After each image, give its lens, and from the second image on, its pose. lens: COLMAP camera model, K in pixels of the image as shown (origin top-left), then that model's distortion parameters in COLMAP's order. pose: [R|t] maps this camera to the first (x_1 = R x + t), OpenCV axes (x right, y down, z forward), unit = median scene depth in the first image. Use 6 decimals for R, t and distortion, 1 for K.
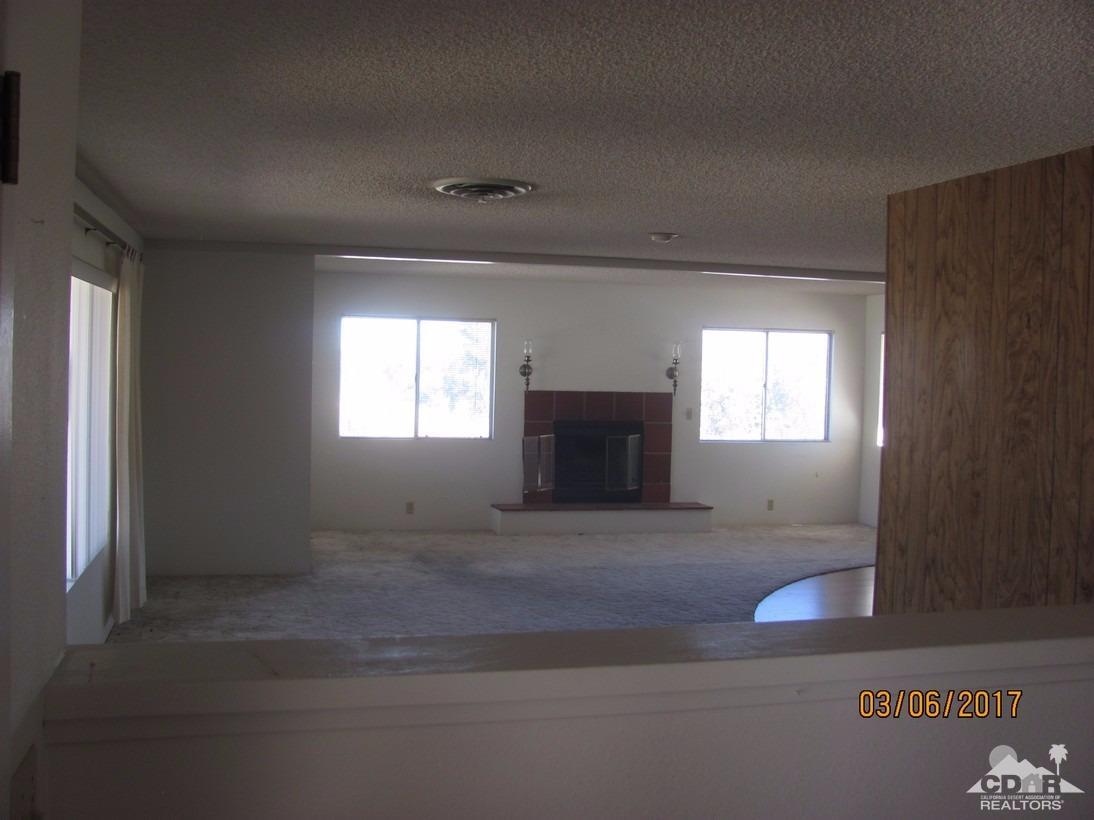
lens RADIAL K [[1152.6, 0, 547.4], [0, 1152.6, 461.4], [0, 0, 1]] dist [-0.001050, -0.000668]
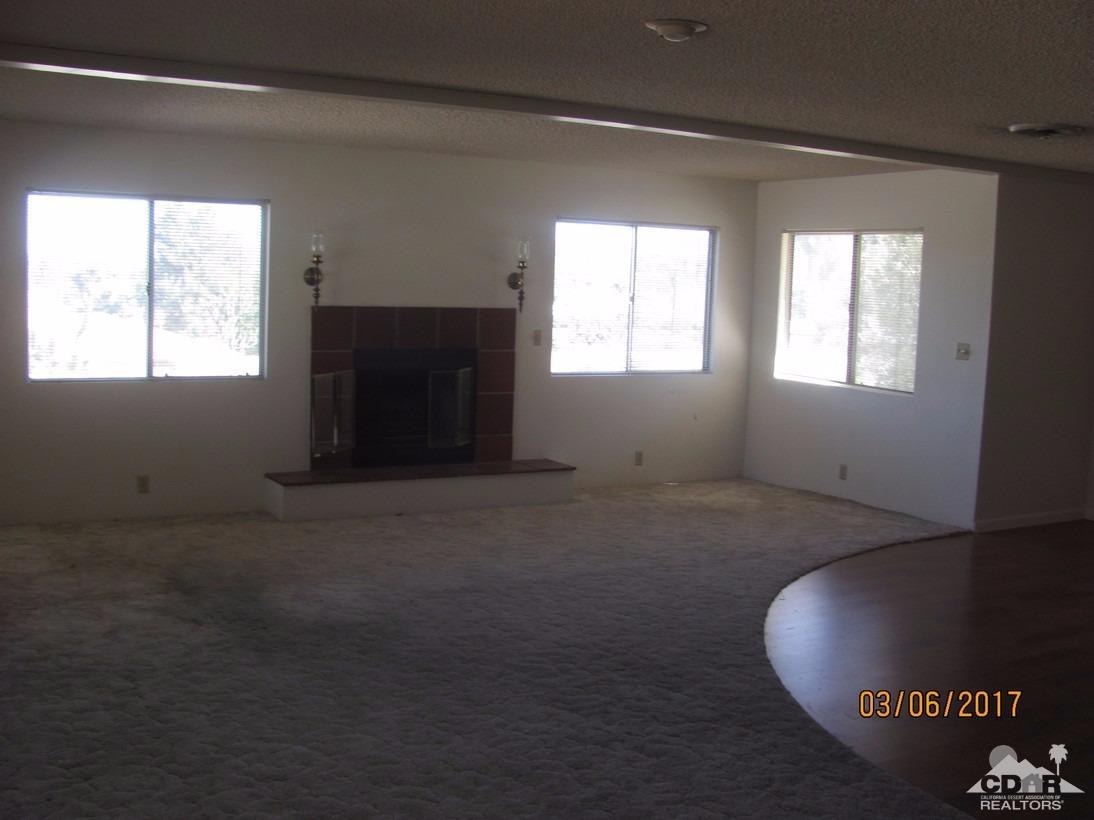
lens RADIAL K [[1203.2, 0, 547.0], [0, 1203.2, 410.0], [0, 0, 1]] dist [-0.174885, 0.330810]
pose [[0.970534, -0.019166, 0.240201, -0.054847], [0.011616, 0.999394, 0.032807, -0.021354], [-0.240685, -0.029050, 0.970169, 0.276441]]
